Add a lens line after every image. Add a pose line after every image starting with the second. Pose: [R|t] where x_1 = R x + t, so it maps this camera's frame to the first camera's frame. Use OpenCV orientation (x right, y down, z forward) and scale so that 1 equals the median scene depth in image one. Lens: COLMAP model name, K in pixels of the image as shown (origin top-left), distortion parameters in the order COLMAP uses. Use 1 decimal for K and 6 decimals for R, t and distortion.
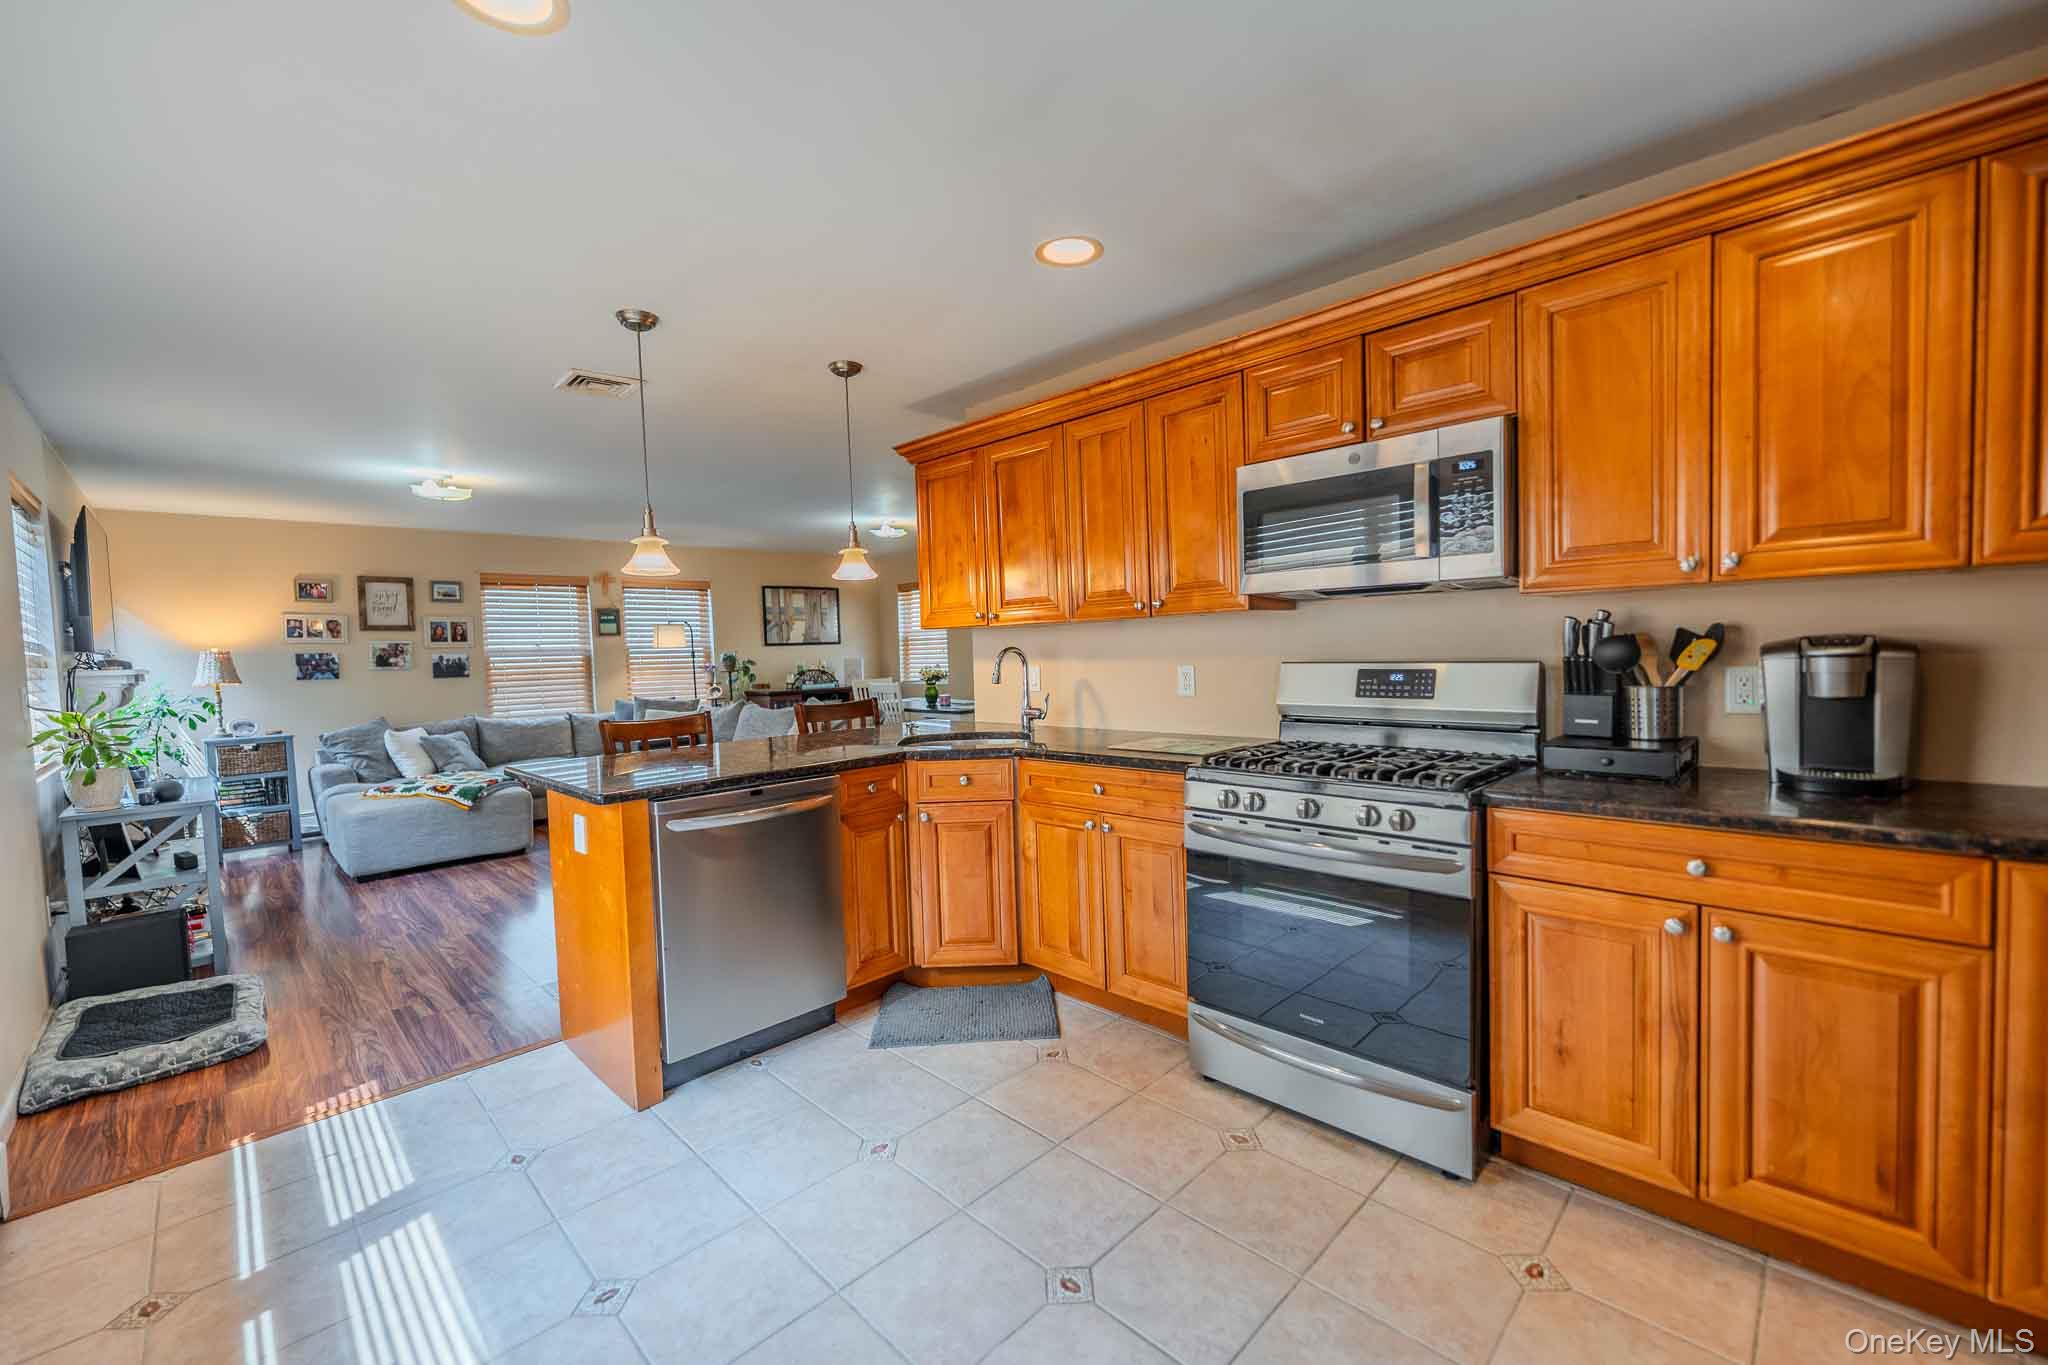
lens RADIAL K [[827.8, 0, 1021.7], [0, 827.8, 685.6], [0, 0, 1]] dist [0.000737, -0.000927]
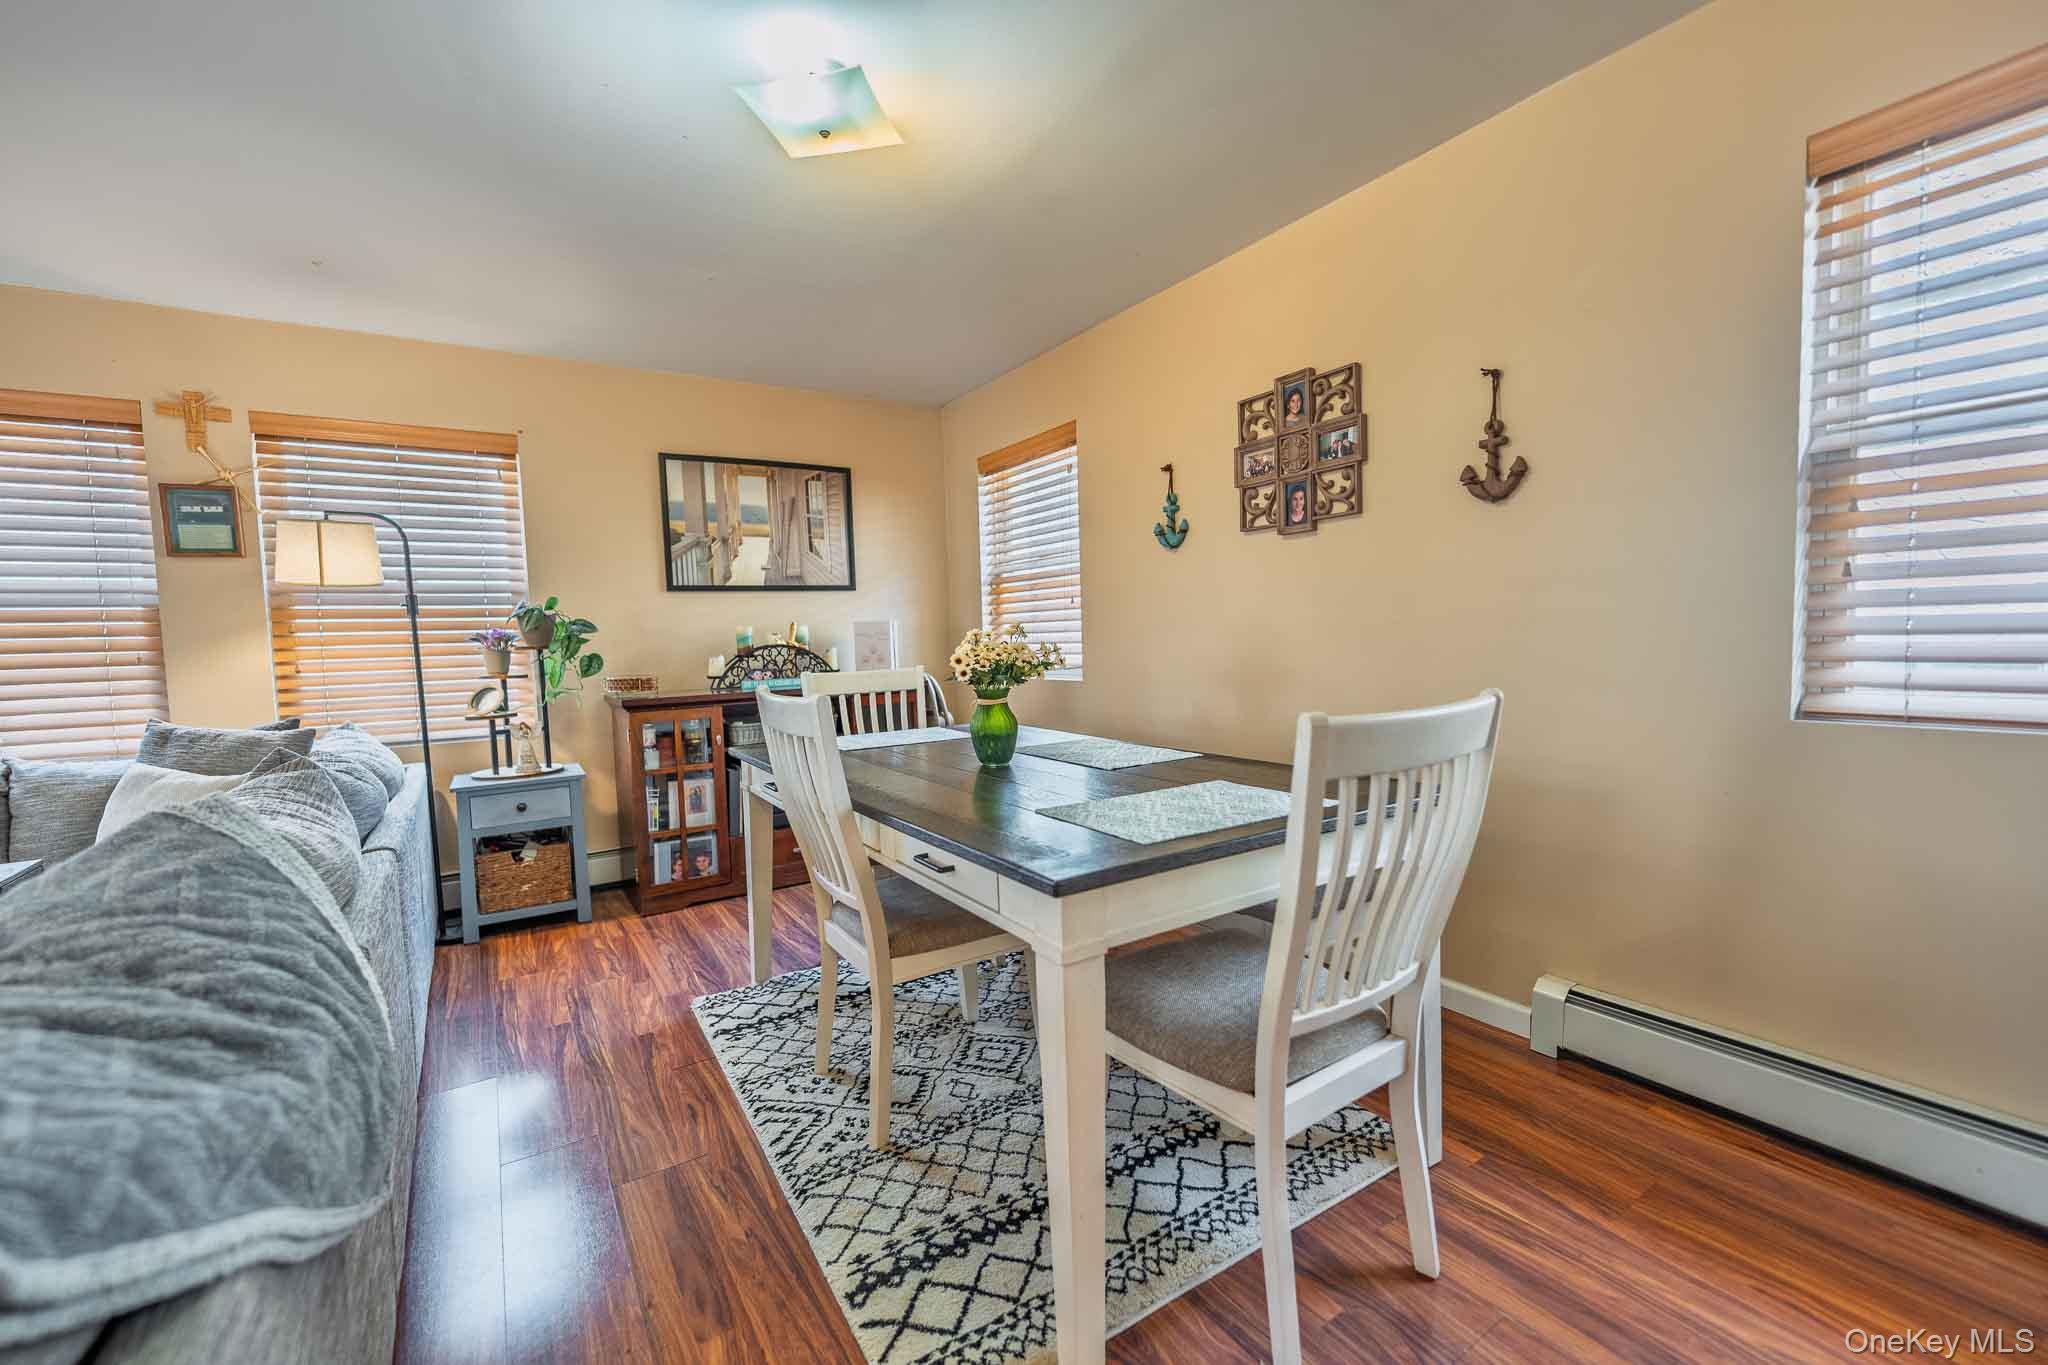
lens RADIAL K [[827.8, 0, 1014.0], [0, 827.8, 682.0], [0, 0, 1]] dist [0.000737, -0.000927]
pose [[0.977967, 0.010878, -0.208478, -0.068394], [-0.007131, 0.999799, 0.018715, -0.016516], [0.208640, -0.016816, 0.977848, 1.107888]]
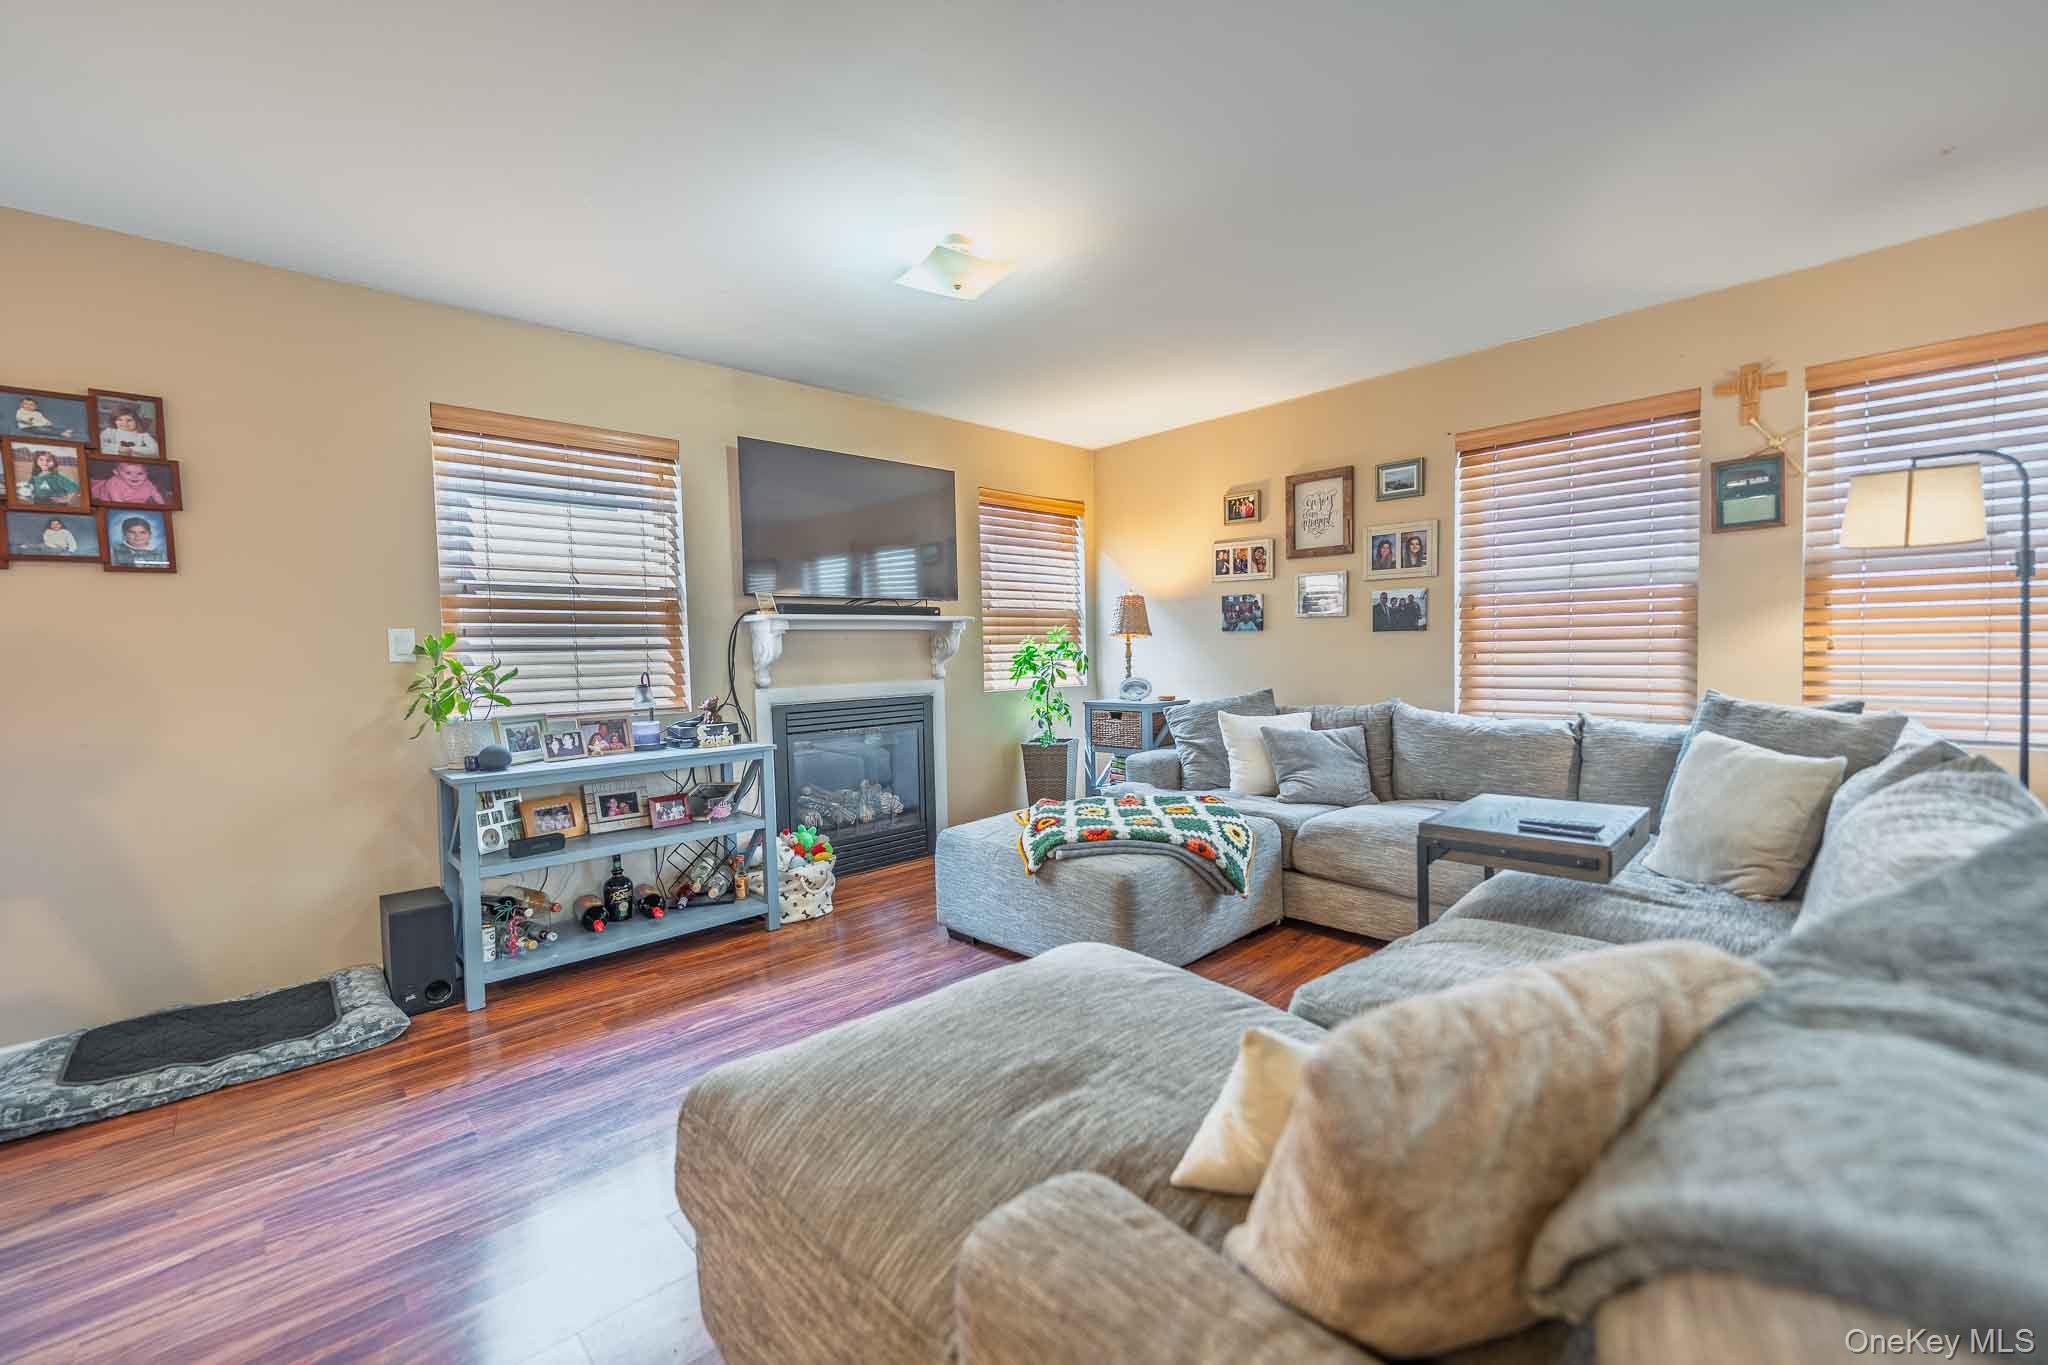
lens RADIAL K [[827.8, 0, 1024.1], [0, 827.8, 688.2], [0, 0, 1]] dist [0.000737, -0.000927]
pose [[-0.023336, 0.077744, -0.996700, -0.155182], [-0.022761, 0.996672, 0.078275, -0.012968], [0.999469, 0.024512, -0.021488, 1.067443]]
